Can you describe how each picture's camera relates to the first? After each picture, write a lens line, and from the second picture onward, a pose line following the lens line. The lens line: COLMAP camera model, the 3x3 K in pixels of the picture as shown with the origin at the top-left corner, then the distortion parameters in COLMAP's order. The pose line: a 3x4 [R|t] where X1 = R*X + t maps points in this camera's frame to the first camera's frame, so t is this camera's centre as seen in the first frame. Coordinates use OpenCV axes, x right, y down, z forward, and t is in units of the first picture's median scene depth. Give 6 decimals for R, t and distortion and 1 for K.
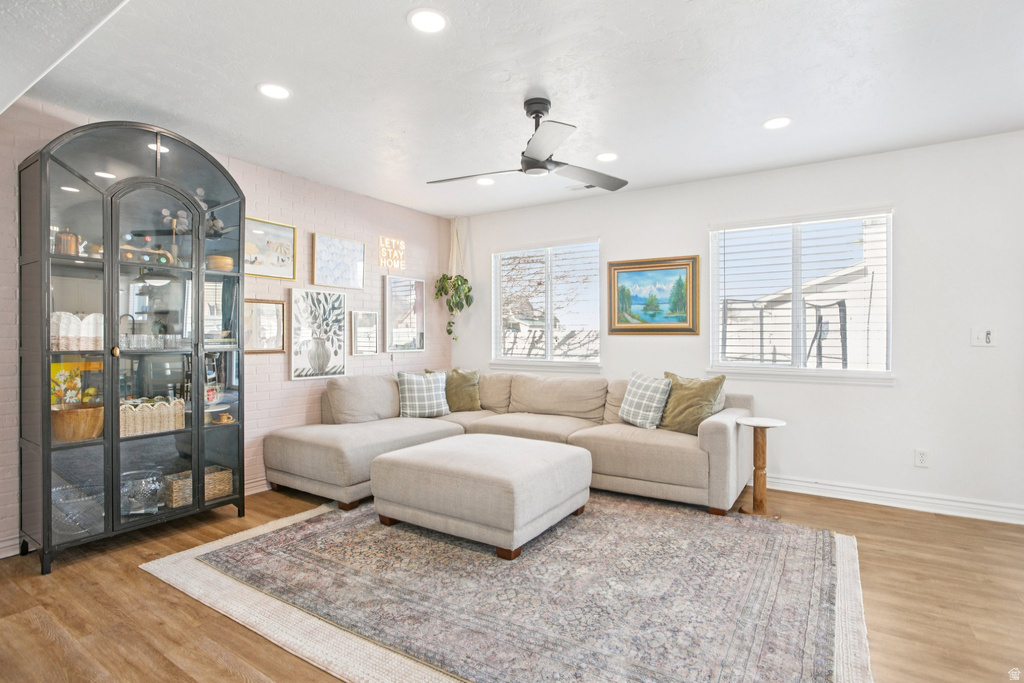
lens RADIAL K [[506.2, 0, 549.3], [0, 506.2, 336.8], [0, 0, 1]] dist [-0.061200, 0.000039]
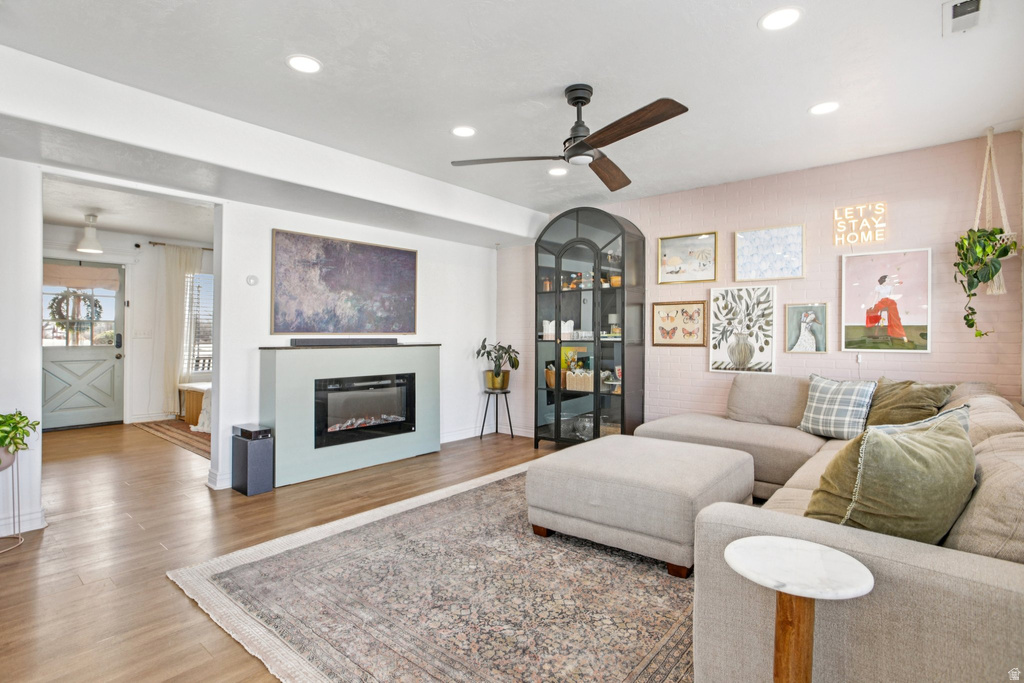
lens RADIAL K [[509.2, 0, 492.7], [0, 509.2, 332.0], [0, 0, 1]] dist [-0.032262, 0.000083]
pose [[-0.168355, -0.010667, -0.985669, 0.627981], [-0.003951, 0.999941, -0.010147, 0.011927], [0.985719, 0.002186, -0.168387, 0.666393]]
